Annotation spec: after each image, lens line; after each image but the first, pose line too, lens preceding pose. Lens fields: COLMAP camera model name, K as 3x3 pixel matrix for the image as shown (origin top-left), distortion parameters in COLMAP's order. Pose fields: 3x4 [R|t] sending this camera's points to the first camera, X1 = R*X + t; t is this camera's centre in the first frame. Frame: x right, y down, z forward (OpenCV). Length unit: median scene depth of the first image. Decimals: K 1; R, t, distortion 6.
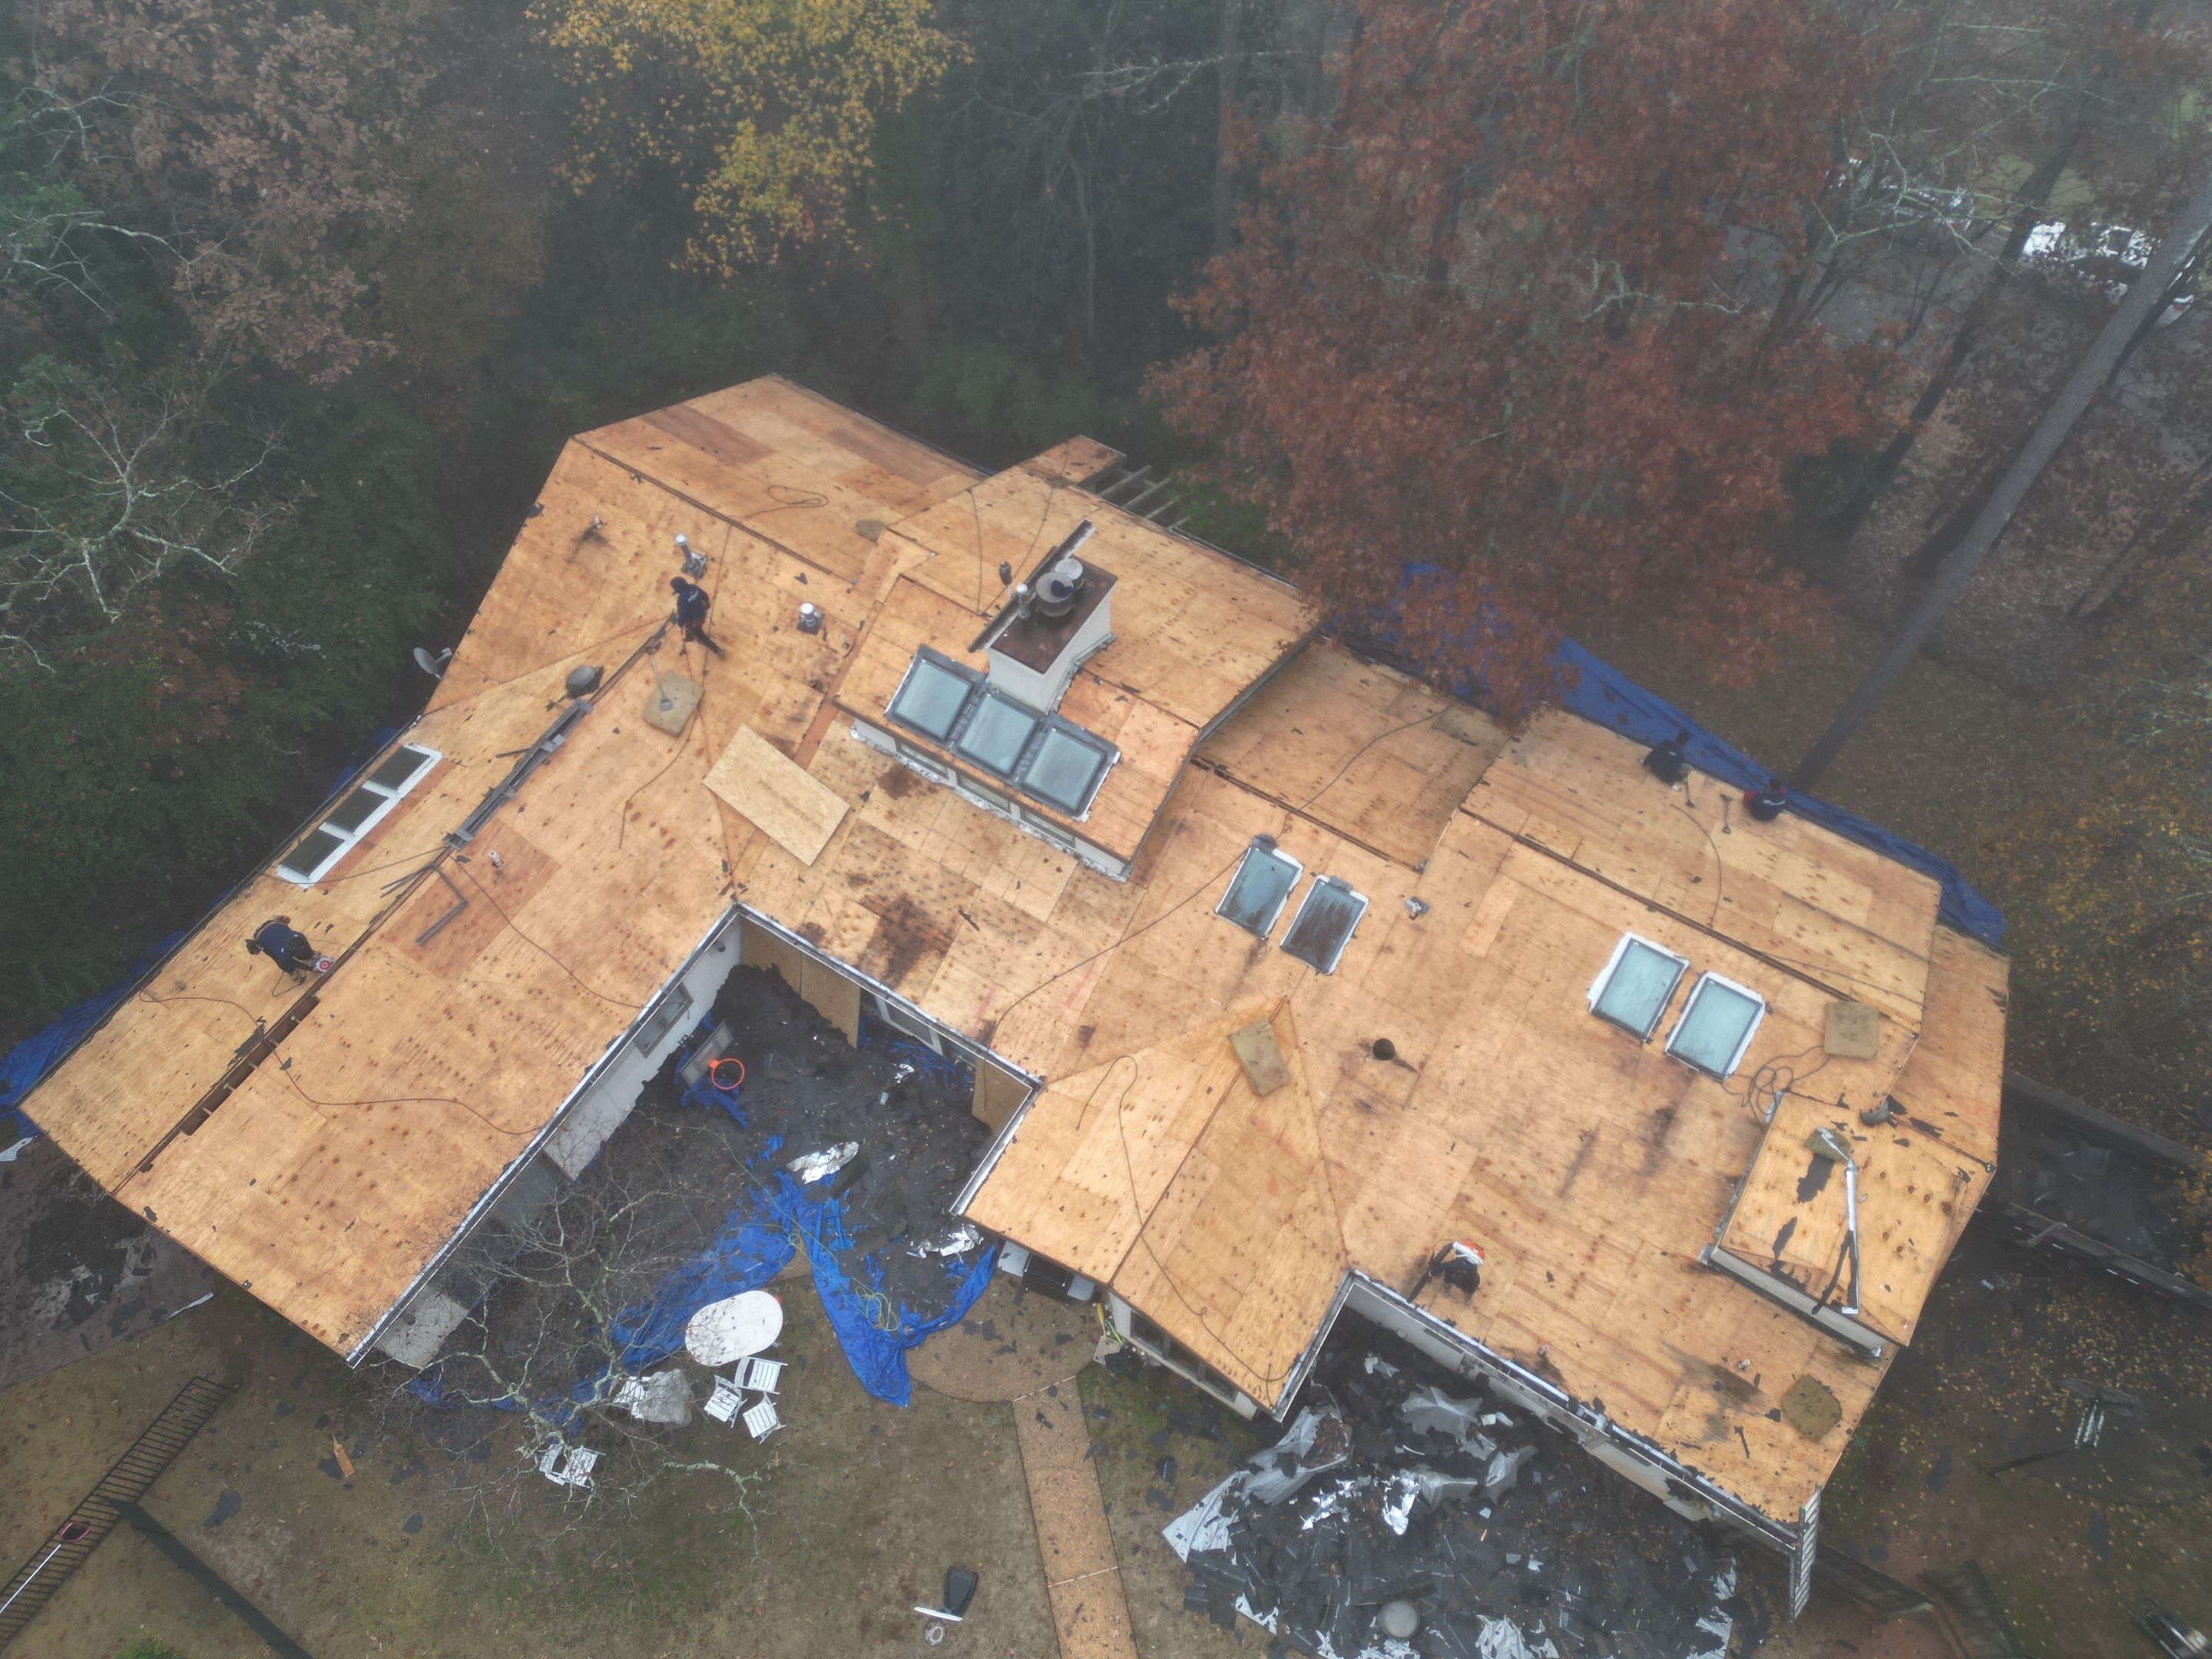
lens RADIAL K [[1505.6, 0, 1106.0], [0, 1505.6, 829.5], [0, 0, 1]] dist [0.008670, 0.004717]
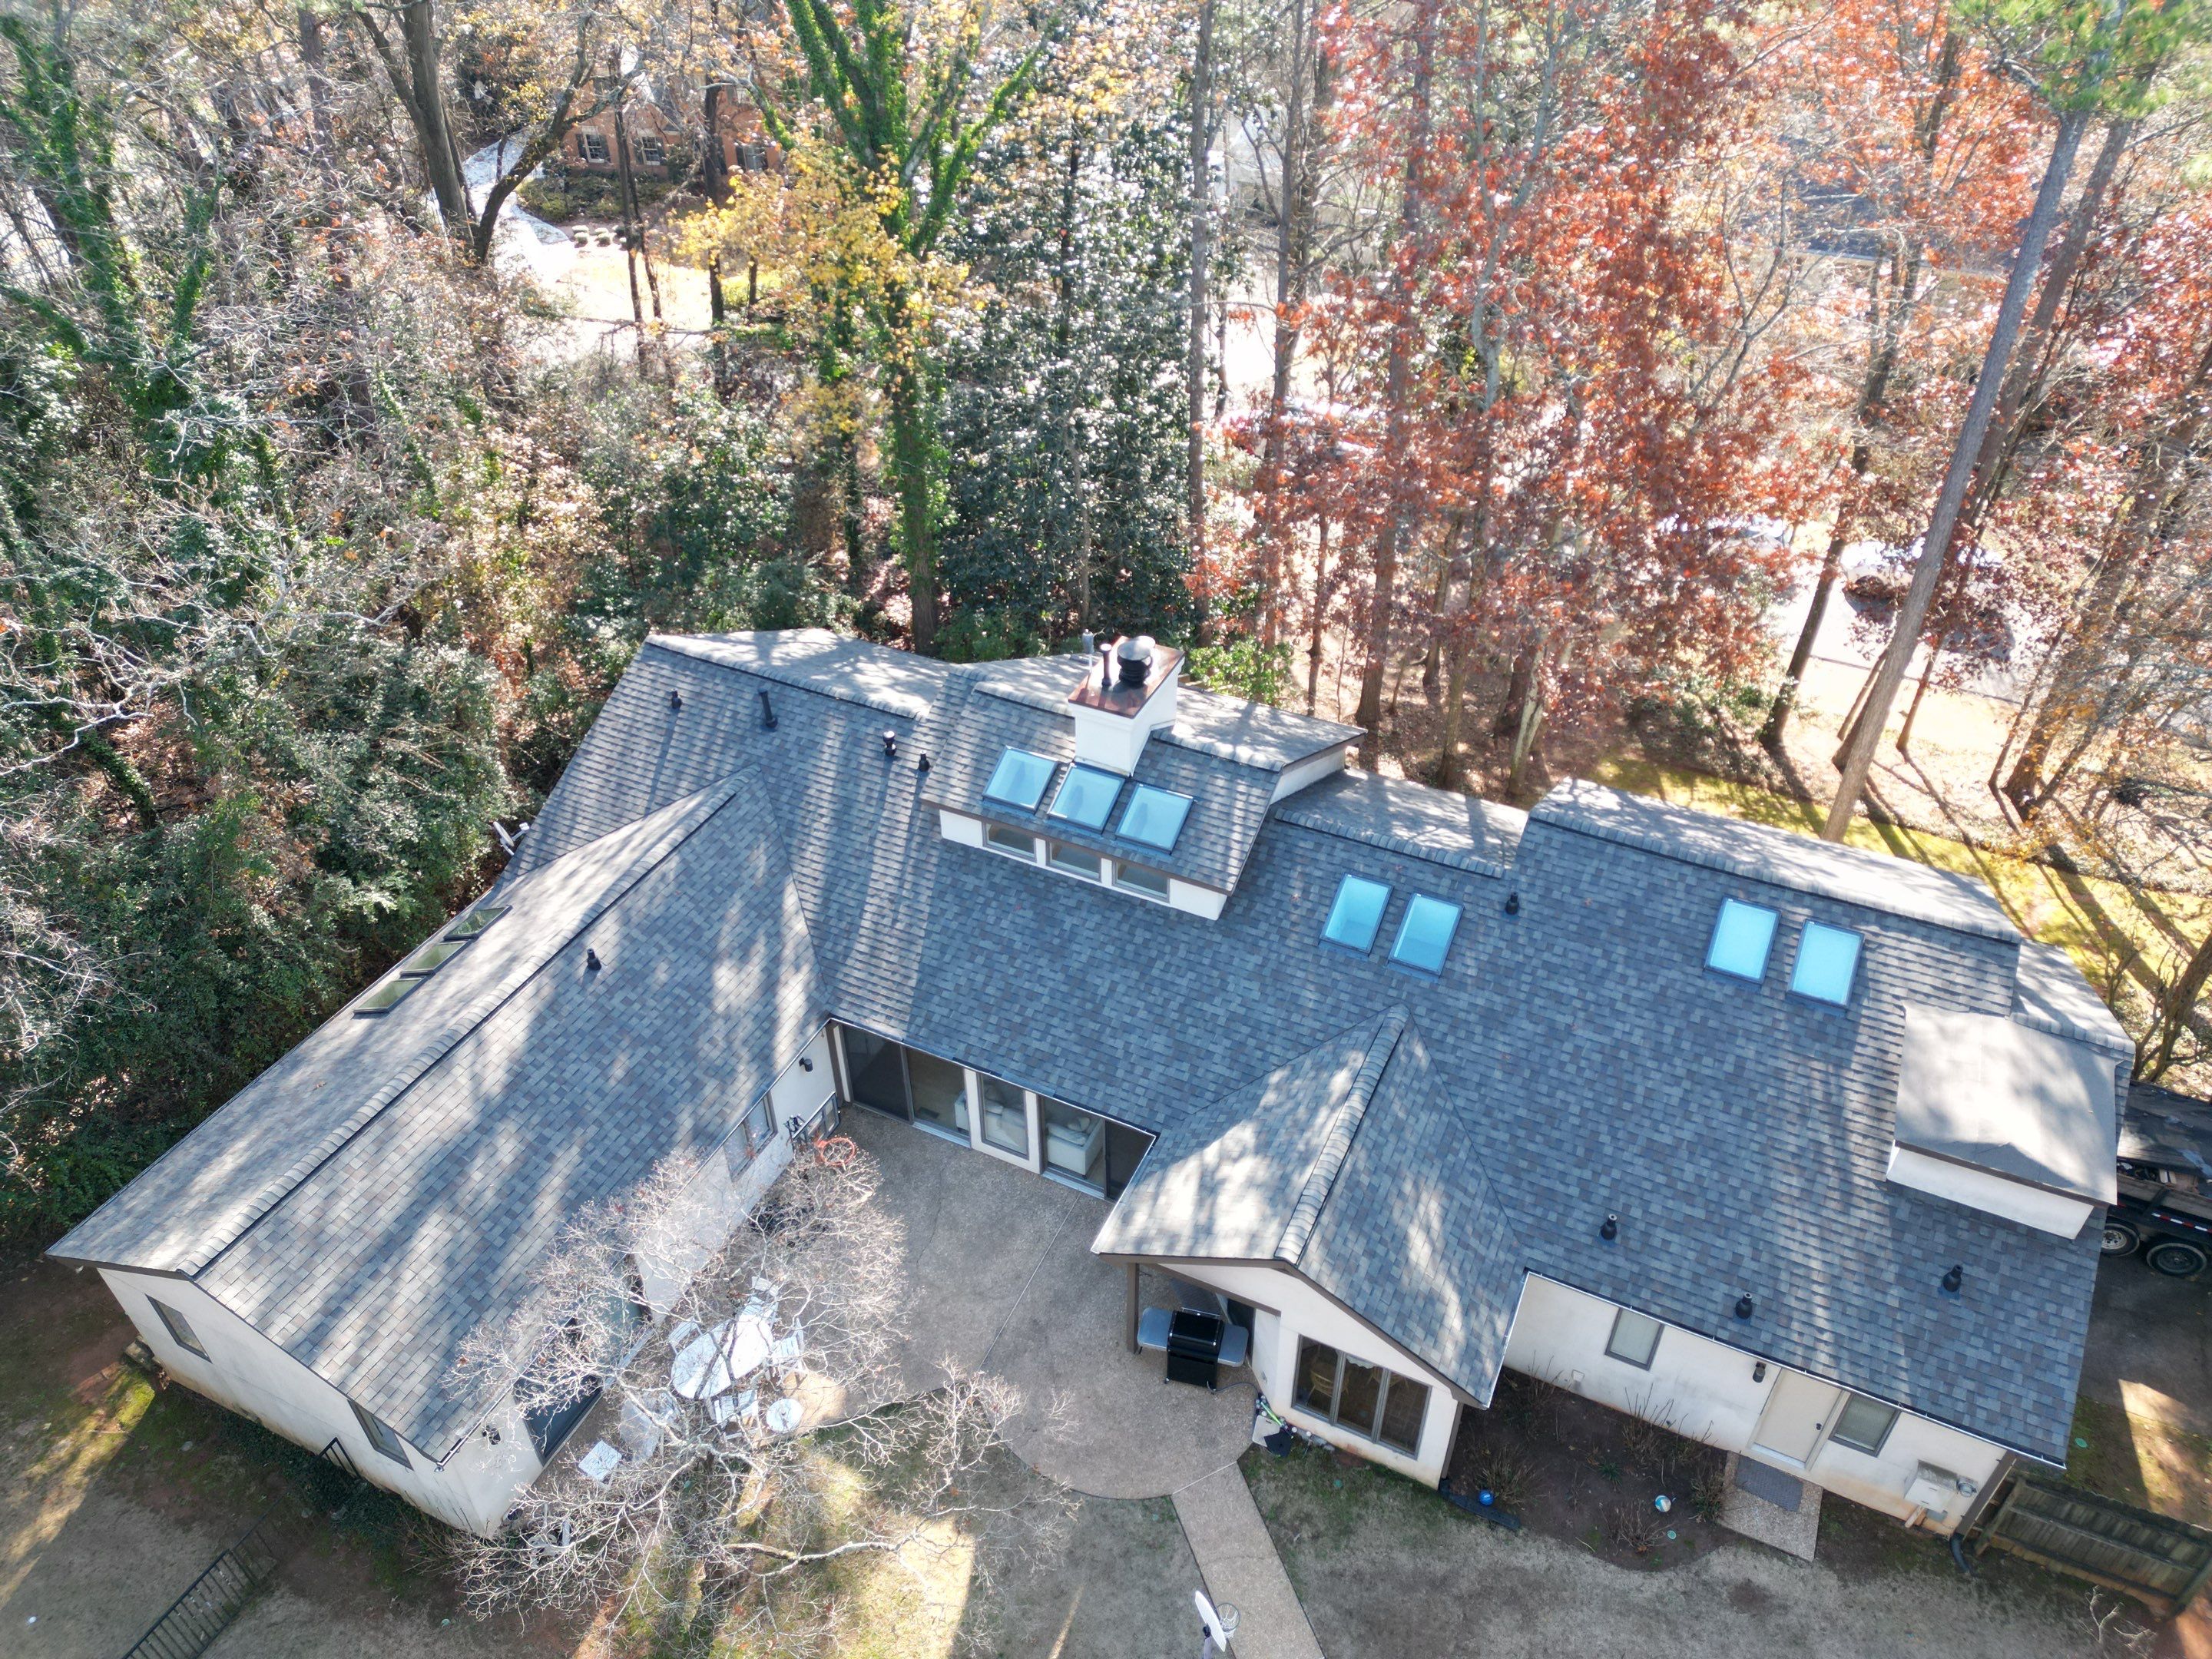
lens RADIAL K [[1512.7, 0, 1111.4], [0, 1512.7, 823.9], [0, 0, 1]] dist [0.066952, -0.069220]
pose [[0.993858, -0.073405, 0.082816, -0.144076], [0.098697, 0.926435, -0.363287, 0.338821], [-0.050056, 0.369229, 0.927989, 0.019088]]
